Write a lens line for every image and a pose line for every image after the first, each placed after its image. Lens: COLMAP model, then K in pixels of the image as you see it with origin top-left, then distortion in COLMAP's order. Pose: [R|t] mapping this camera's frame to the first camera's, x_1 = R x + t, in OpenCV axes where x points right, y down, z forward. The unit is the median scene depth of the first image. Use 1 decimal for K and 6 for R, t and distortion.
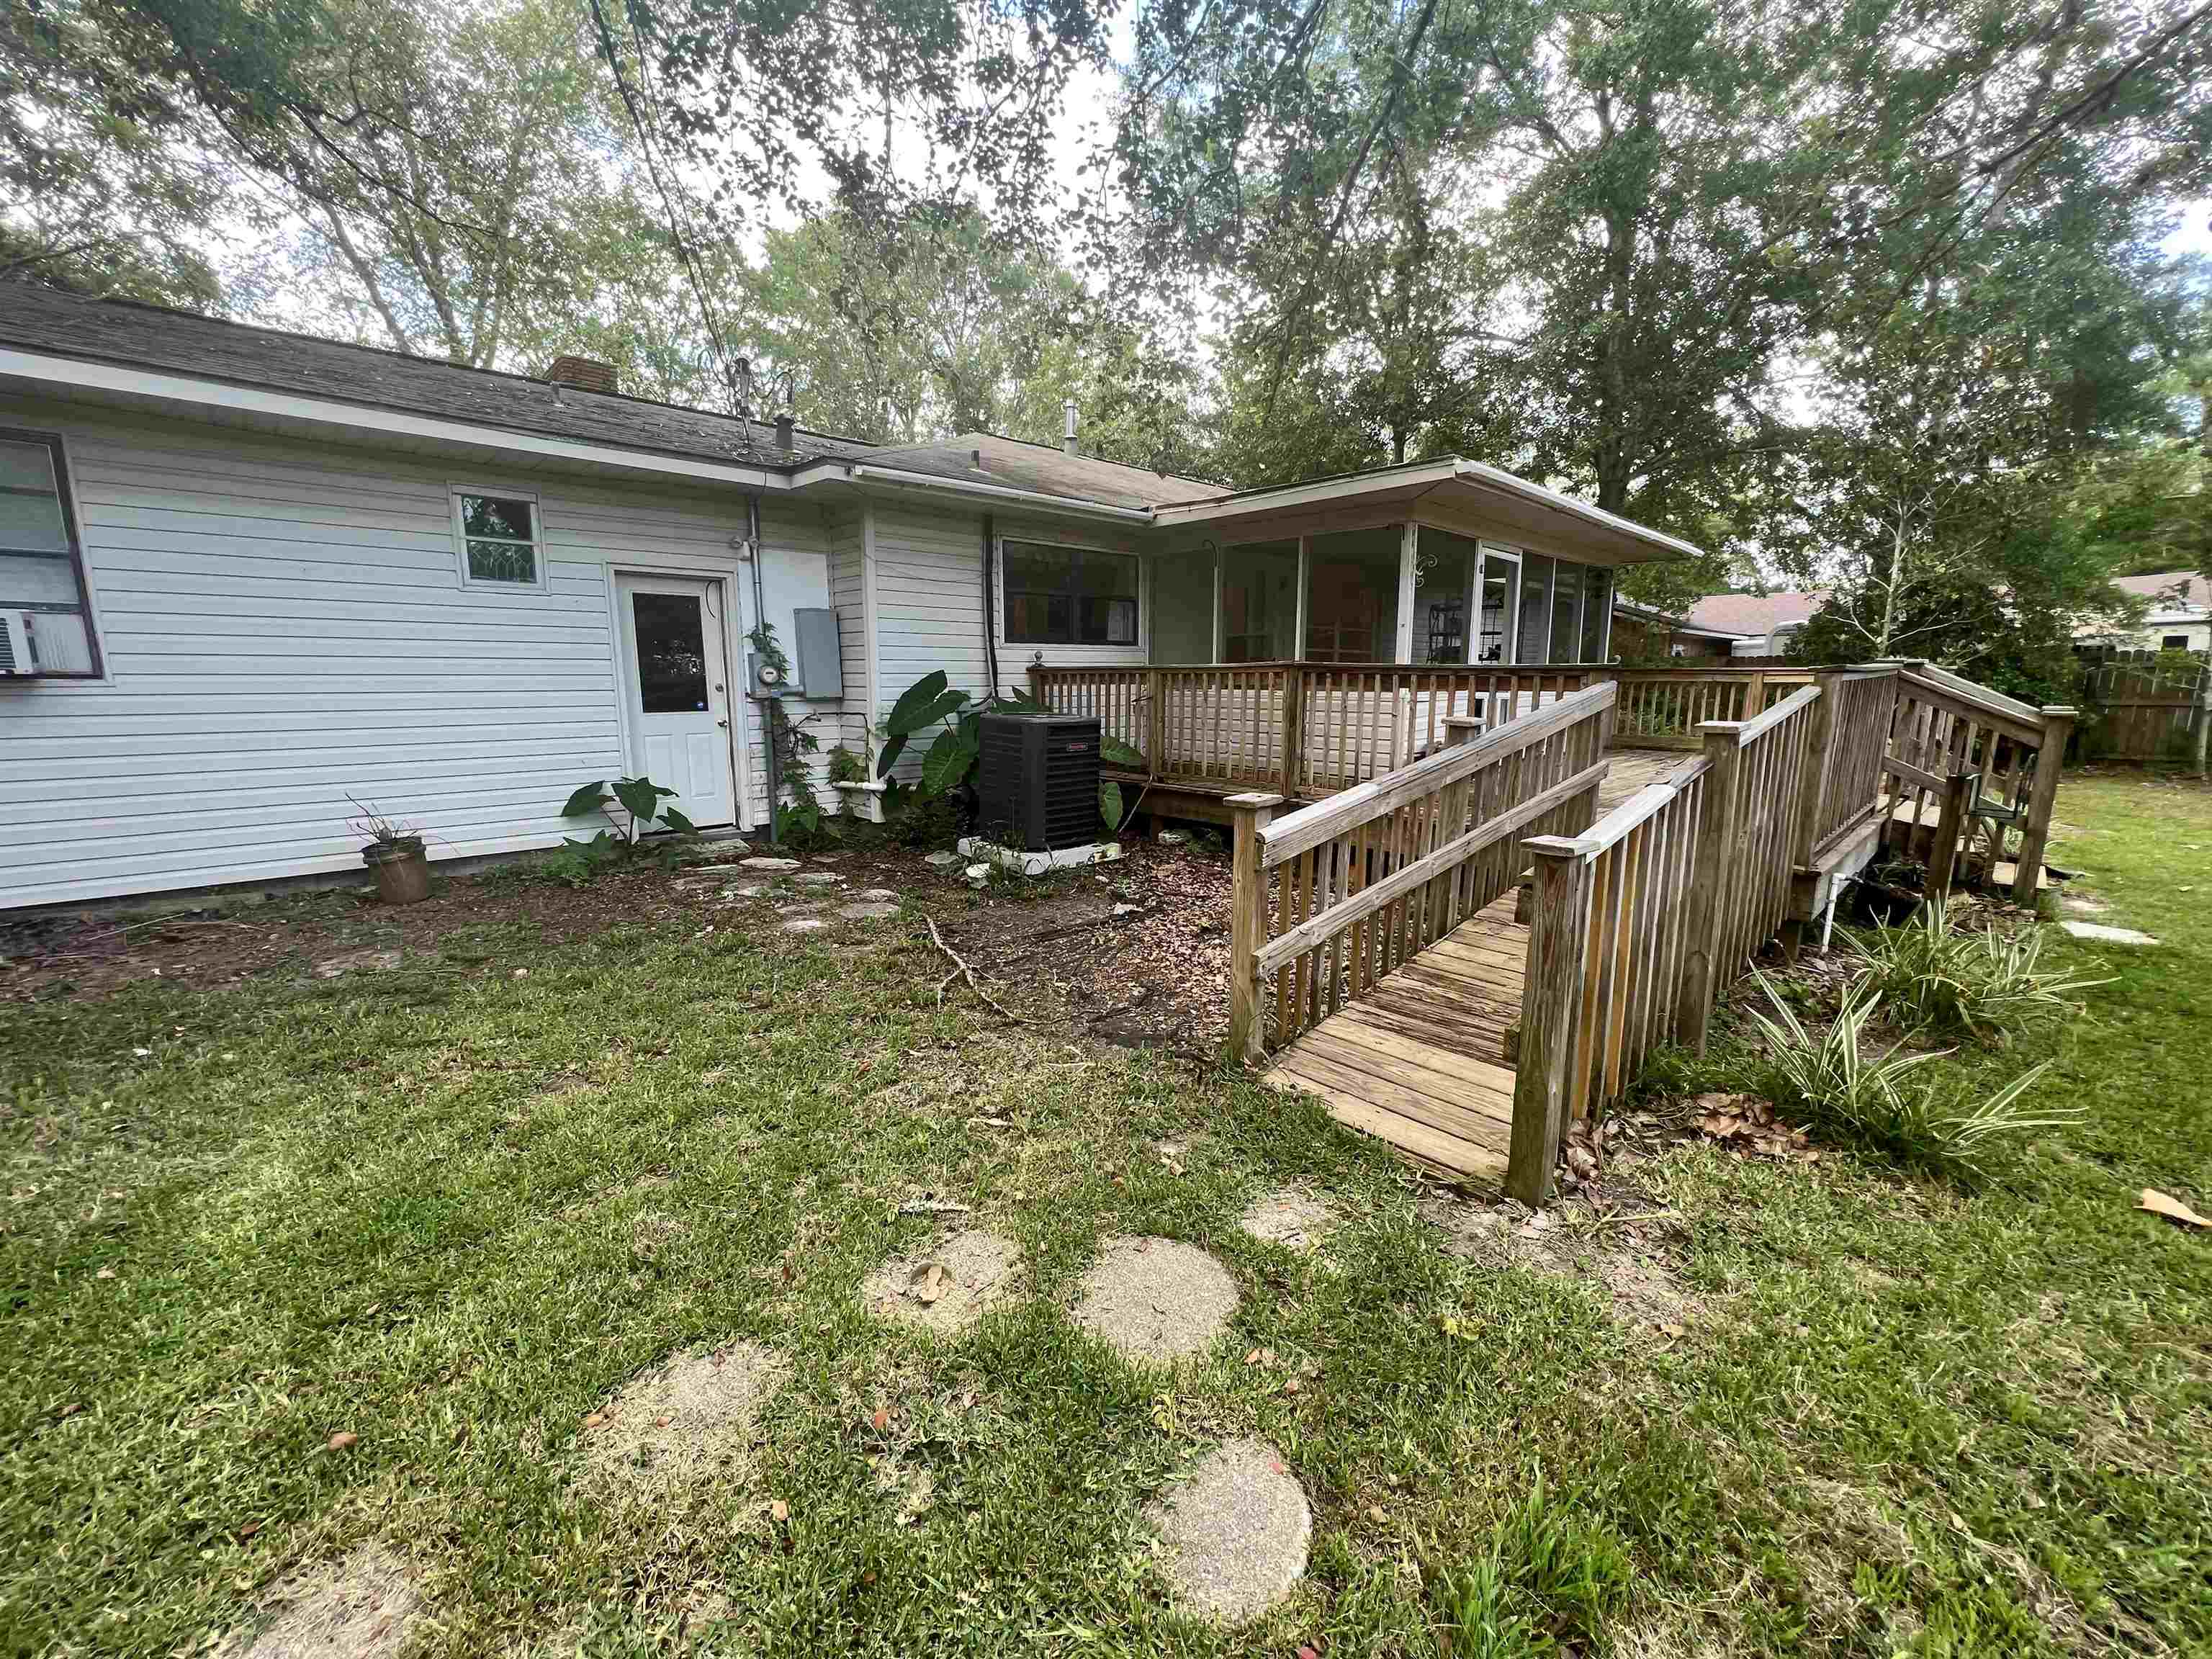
lens RADIAL K [[886.5, 0, 1105.6], [0, 886.5, 828.3], [0, 0, 1]] dist [0.000098, -0.000018]
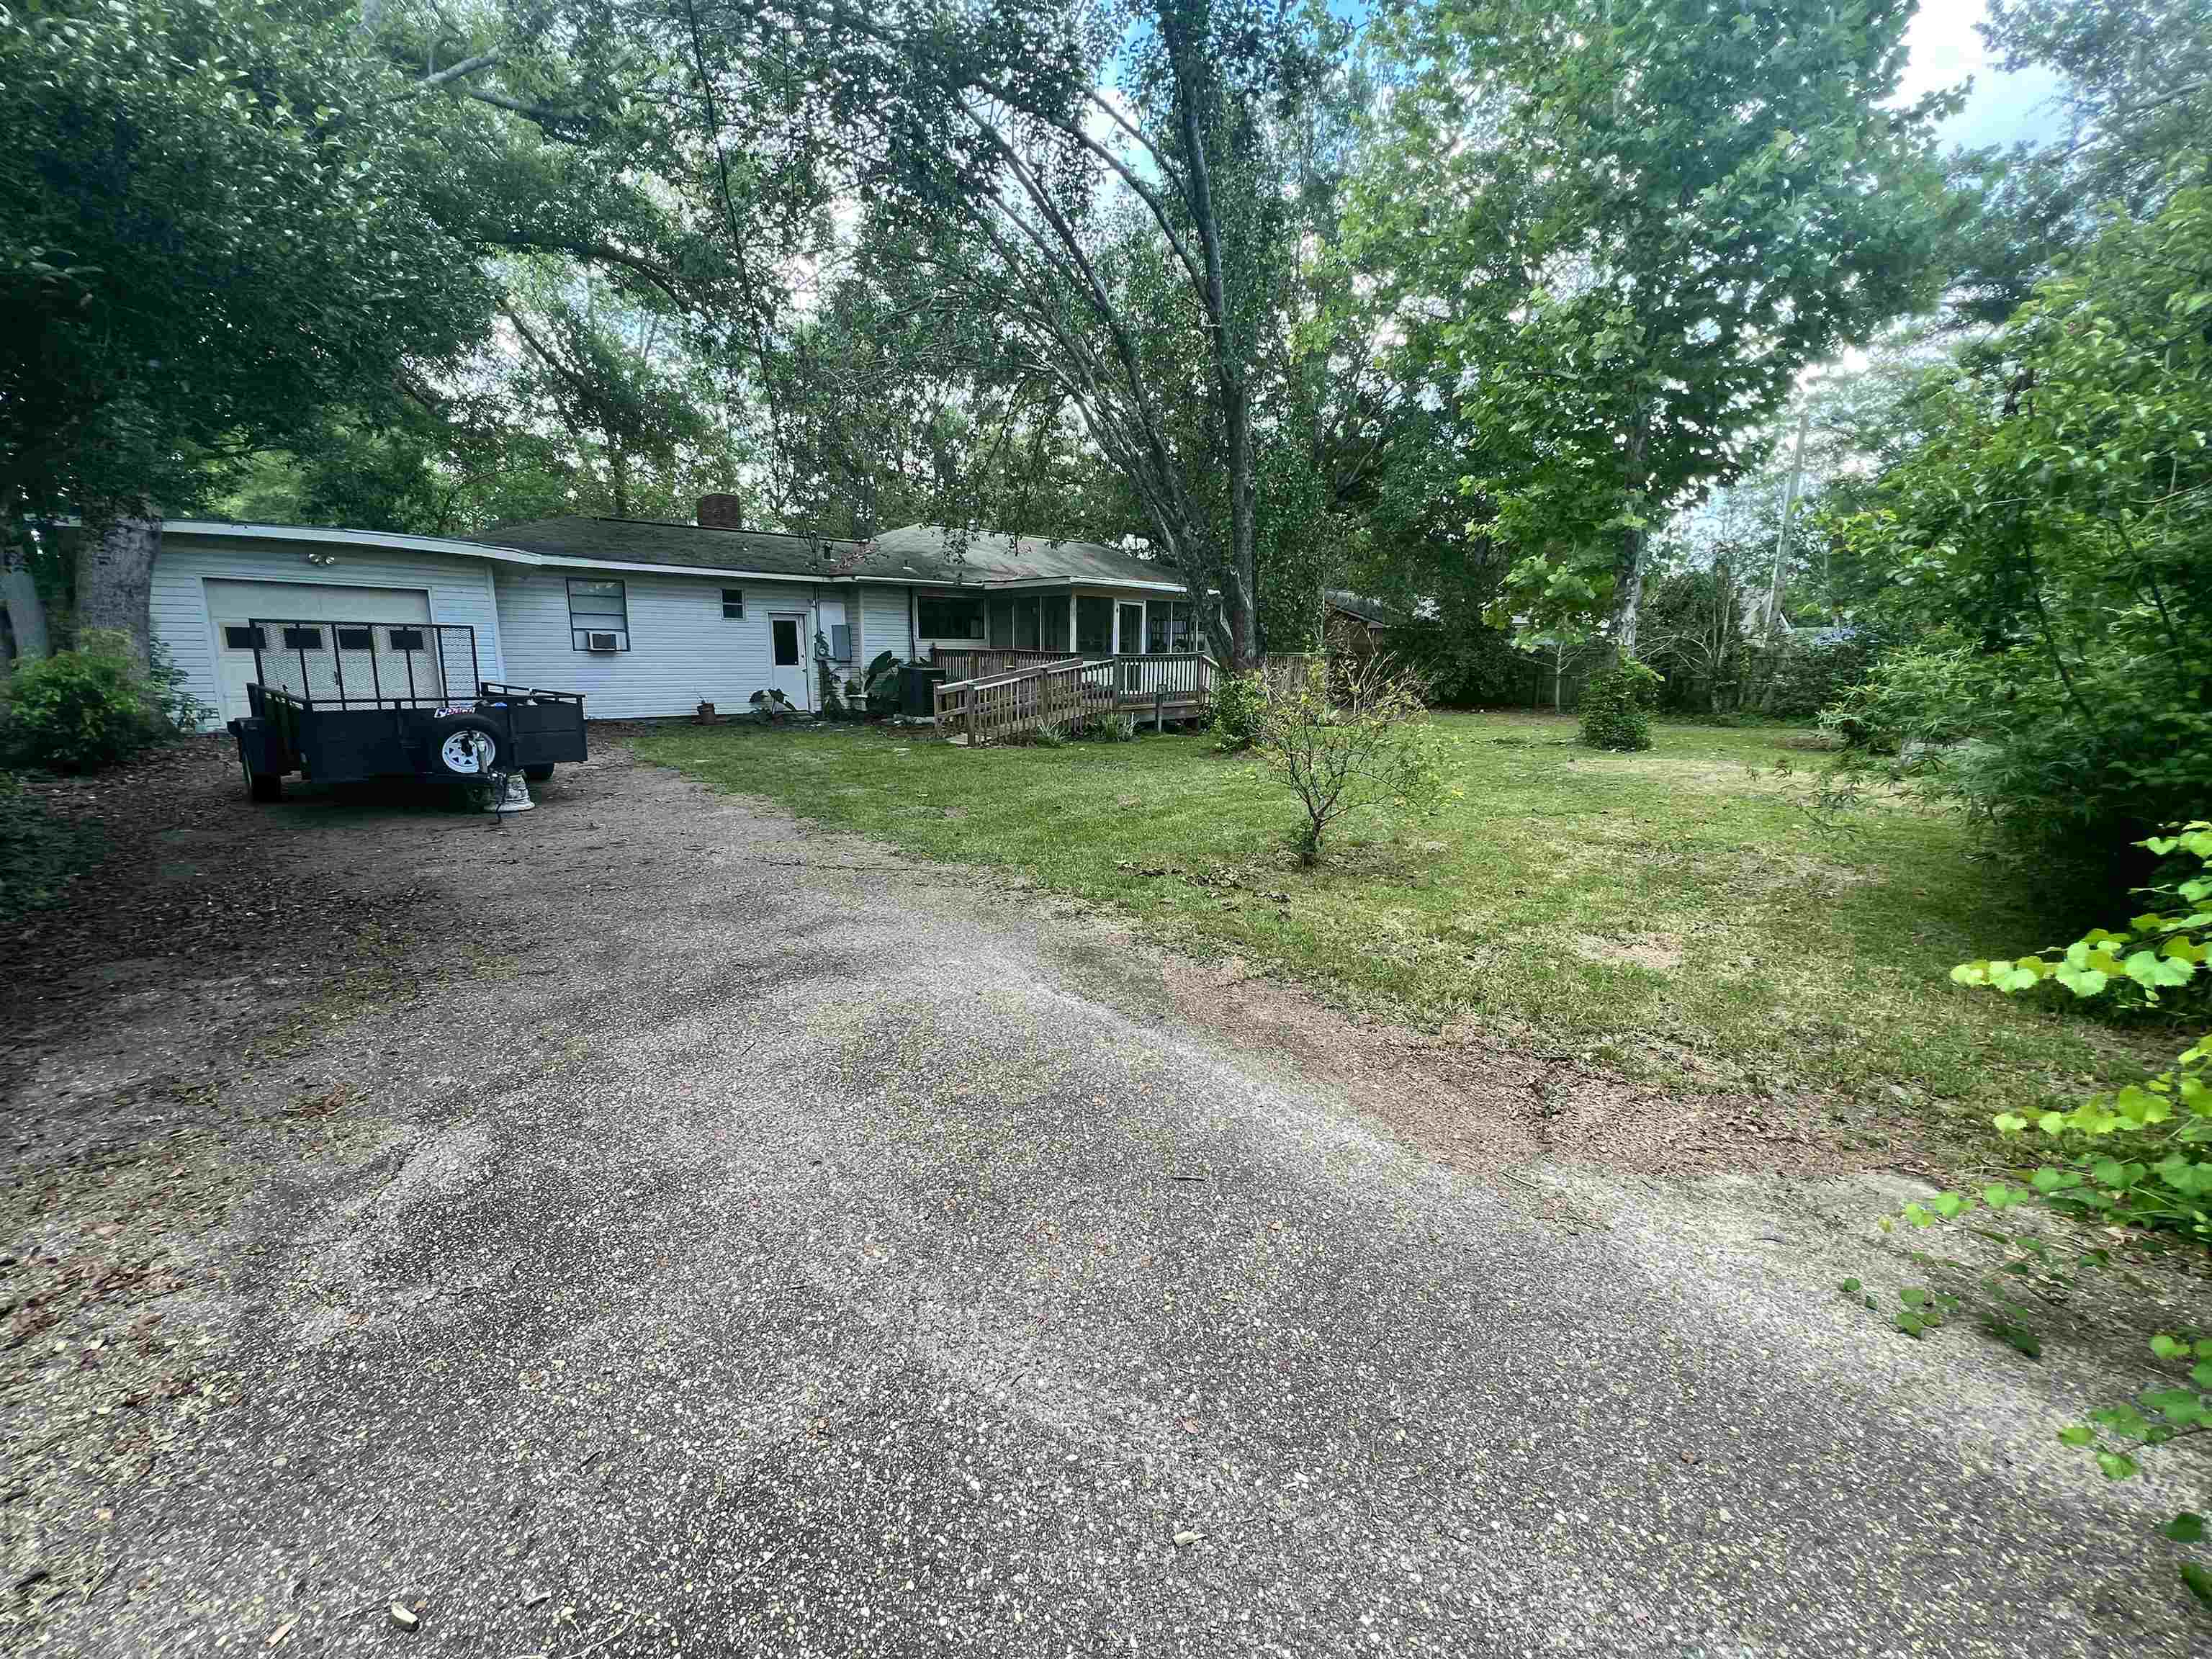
lens RADIAL K [[886.5, 0, 1106.6], [0, 886.5, 830.7], [0, 0, 1]] dist [0.000098, -0.000018]
pose [[0.999865, 0.014828, 0.007050, 0.421156], [-0.015103, 0.999057, 0.040711, 0.222540], [-0.006440, -0.040812, 0.999146, -1.546082]]
